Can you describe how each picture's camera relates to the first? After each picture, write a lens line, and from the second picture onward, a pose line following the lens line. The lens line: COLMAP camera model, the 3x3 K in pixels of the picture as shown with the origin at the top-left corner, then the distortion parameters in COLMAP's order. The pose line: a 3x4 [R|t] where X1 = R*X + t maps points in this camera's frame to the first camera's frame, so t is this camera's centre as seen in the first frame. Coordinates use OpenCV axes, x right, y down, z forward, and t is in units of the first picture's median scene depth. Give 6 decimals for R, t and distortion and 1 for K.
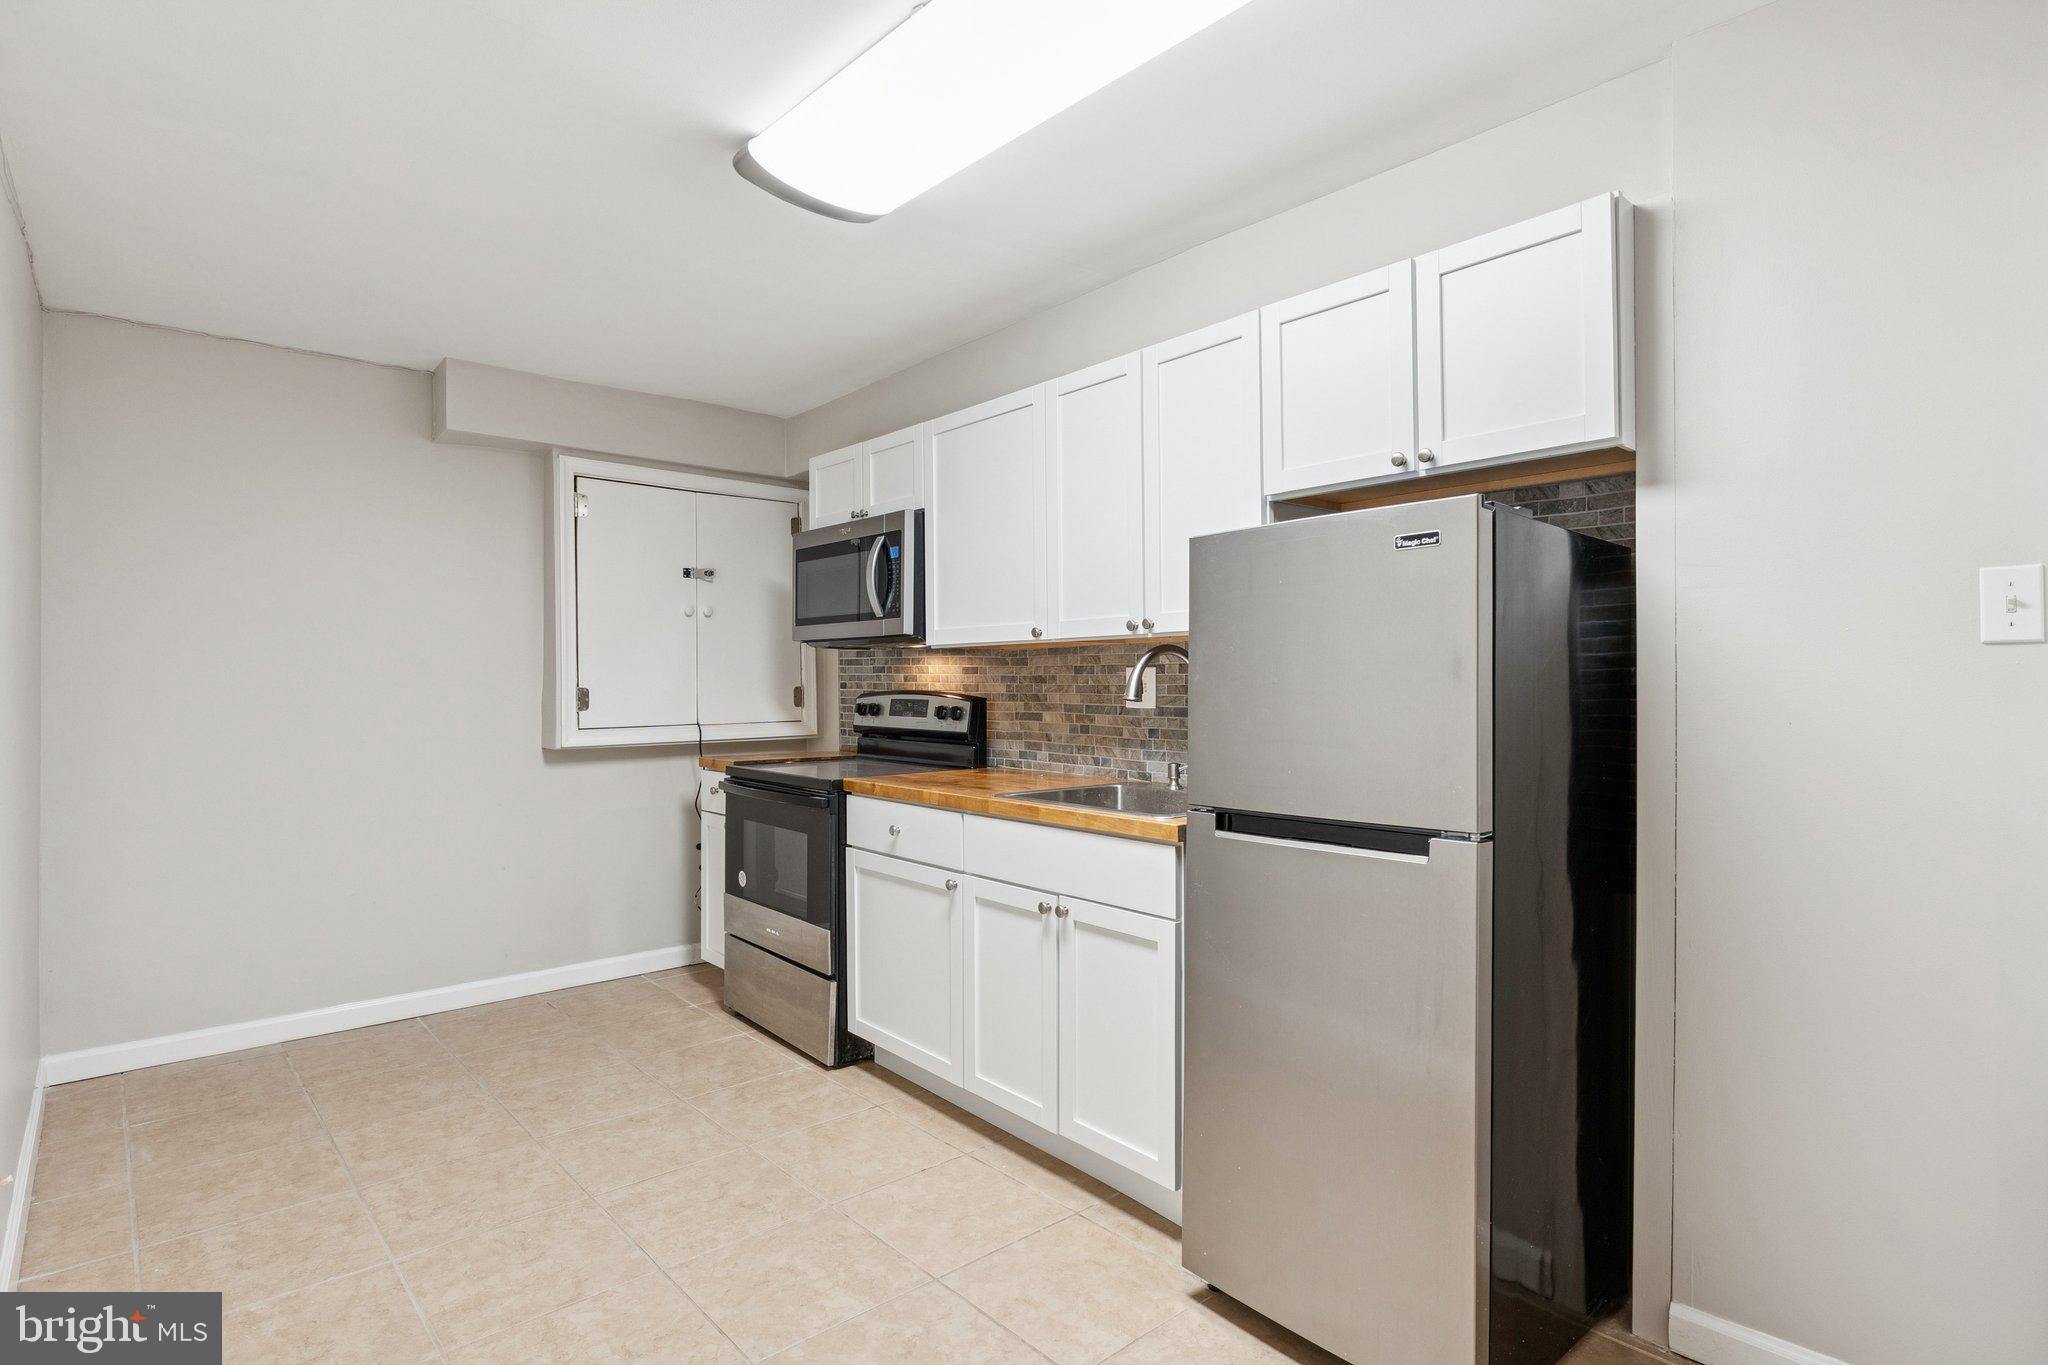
lens RADIAL K [[1042.7, 0, 1018.0], [0, 1042.7, 678.1], [0, 0, 1]] dist [-0.004497, 0.000092]
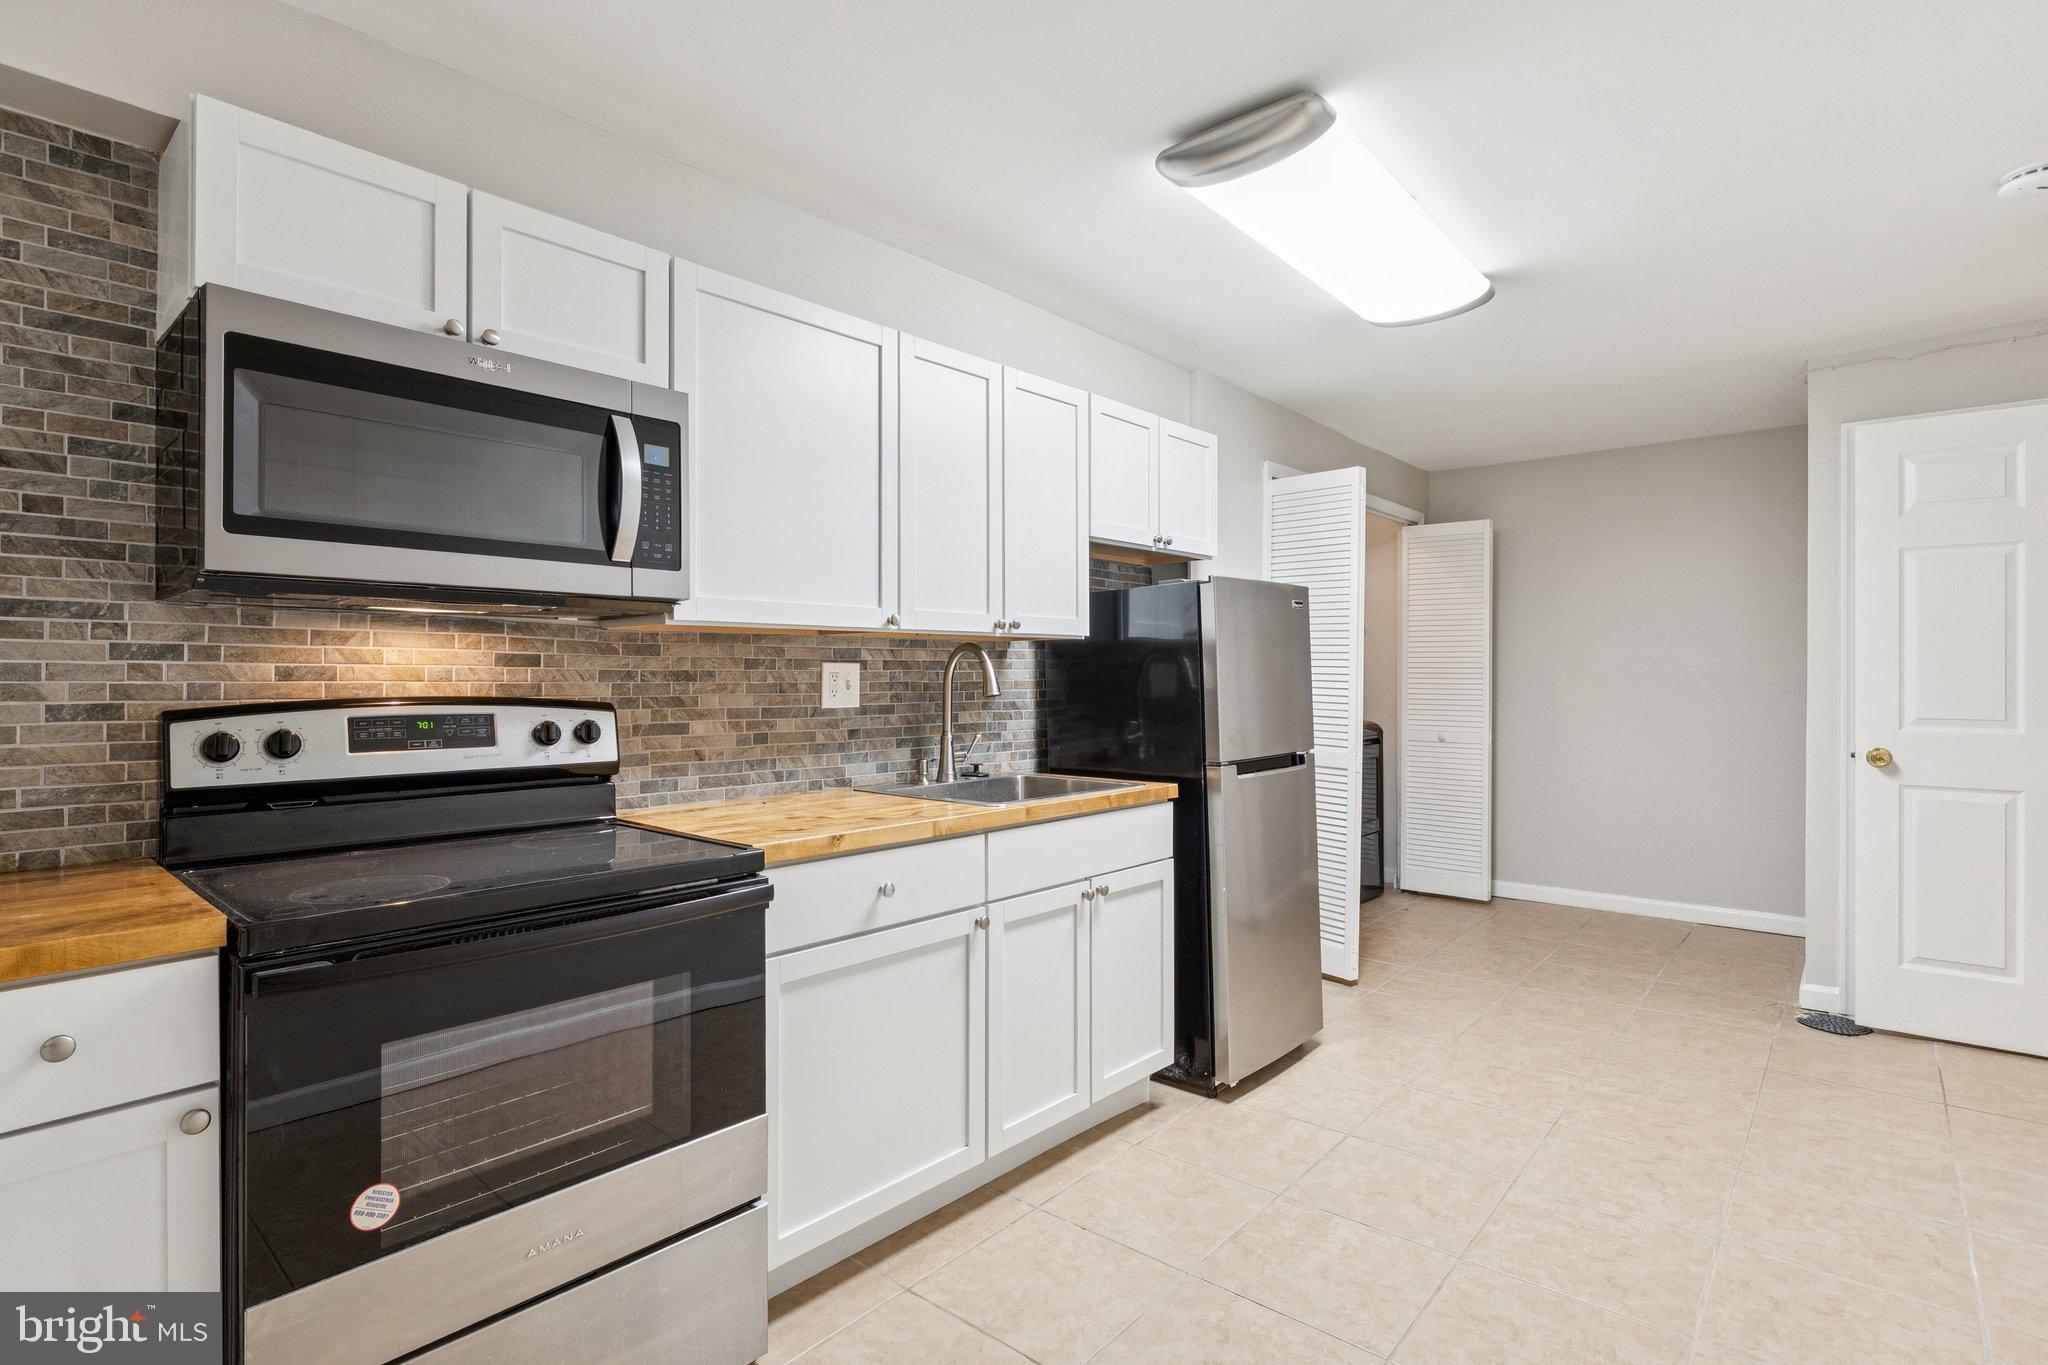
lens RADIAL K [[1002.2, 0, 1024.2], [0, 1002.2, 673.0], [0, 0, 1]] dist [-0.001517, -0.000429]
pose [[-0.136044, 0.005900, 0.990685, -0.732776], [0.000487, 0.999983, -0.005888, 0.003592], [-0.990703, -0.000319, -0.136045, 0.917887]]
